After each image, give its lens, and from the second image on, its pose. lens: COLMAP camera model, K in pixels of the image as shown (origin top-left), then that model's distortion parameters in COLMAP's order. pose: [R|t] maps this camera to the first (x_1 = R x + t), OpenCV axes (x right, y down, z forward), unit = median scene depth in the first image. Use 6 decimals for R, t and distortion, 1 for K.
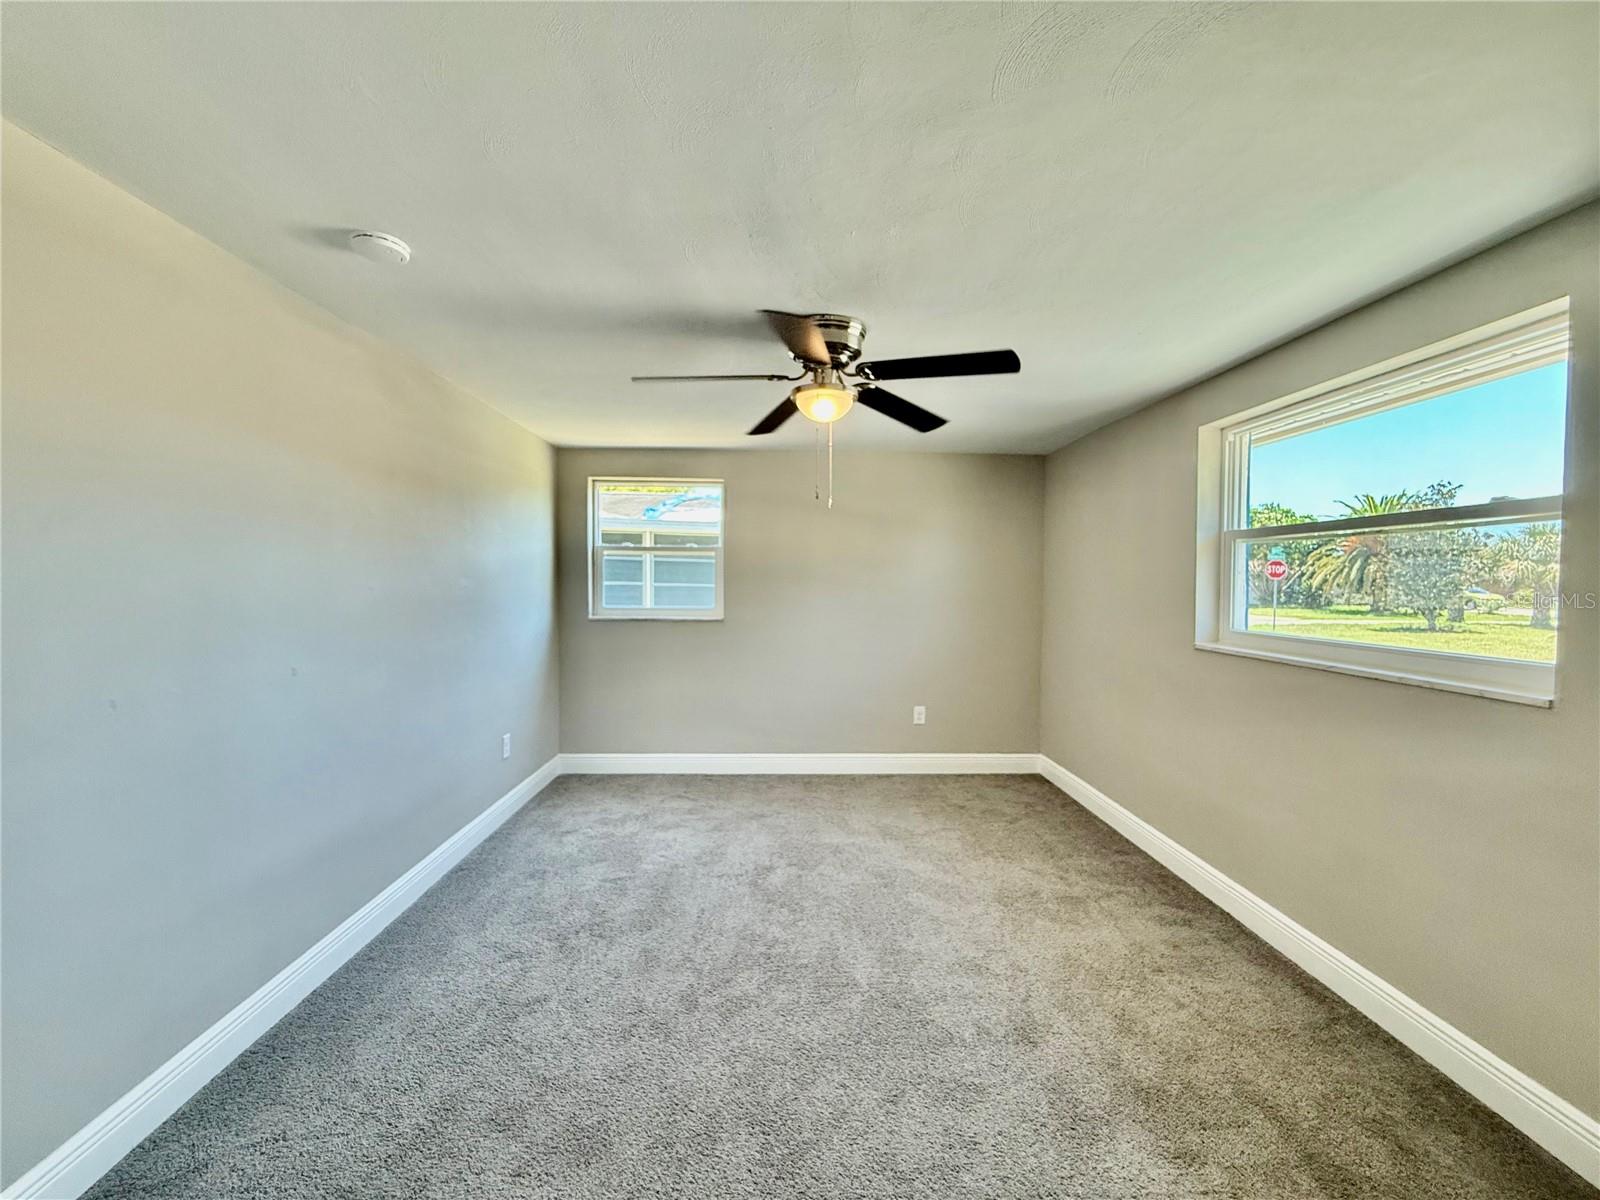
lens RADIAL K [[640.8, 0, 793.2], [0, 640.8, 599.7], [0, 0, 1]] dist [-0.000041, -0.000118]
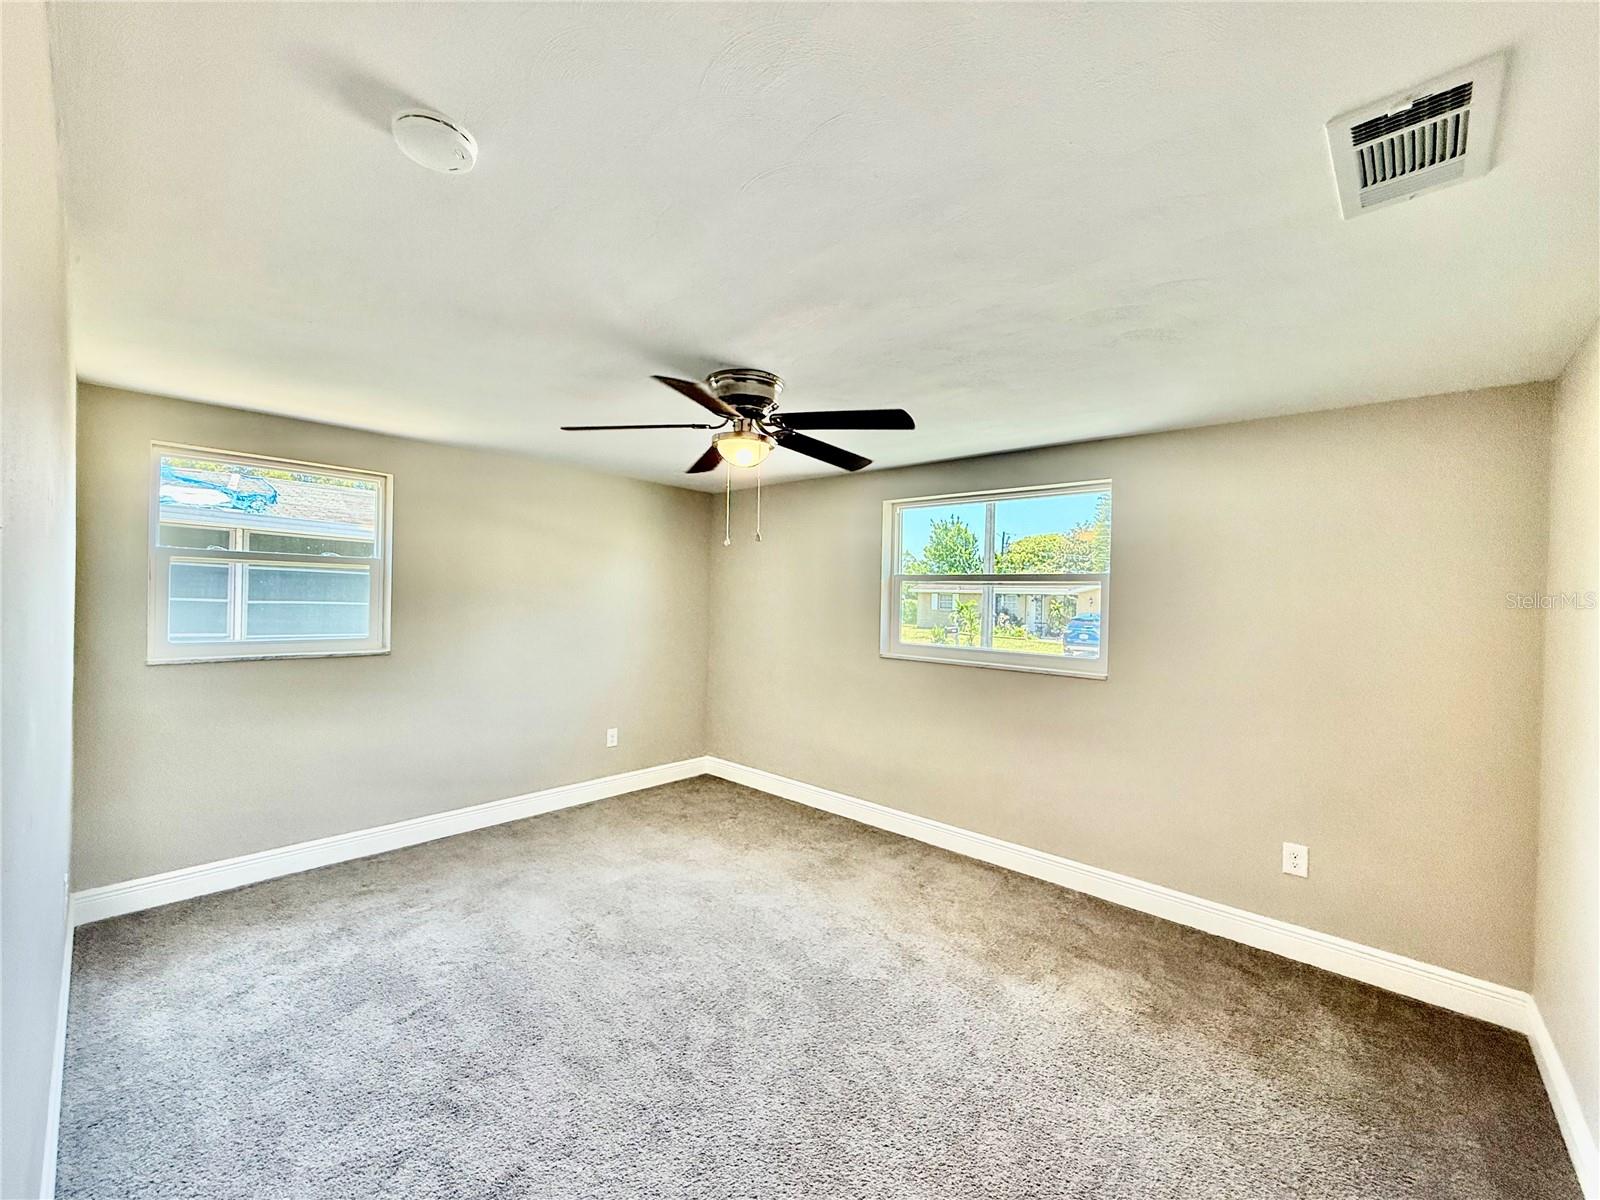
lens RADIAL K [[640.8, 0, 793.2], [0, 640.8, 599.7], [0, 0, 1]] dist [-0.000041, -0.000118]
pose [[0.694751, 0.004999, 0.719233, -0.416719], [0.002958, 0.999948, -0.009807, -0.029991], [-0.719244, 0.008941, 0.694700, 0.130122]]
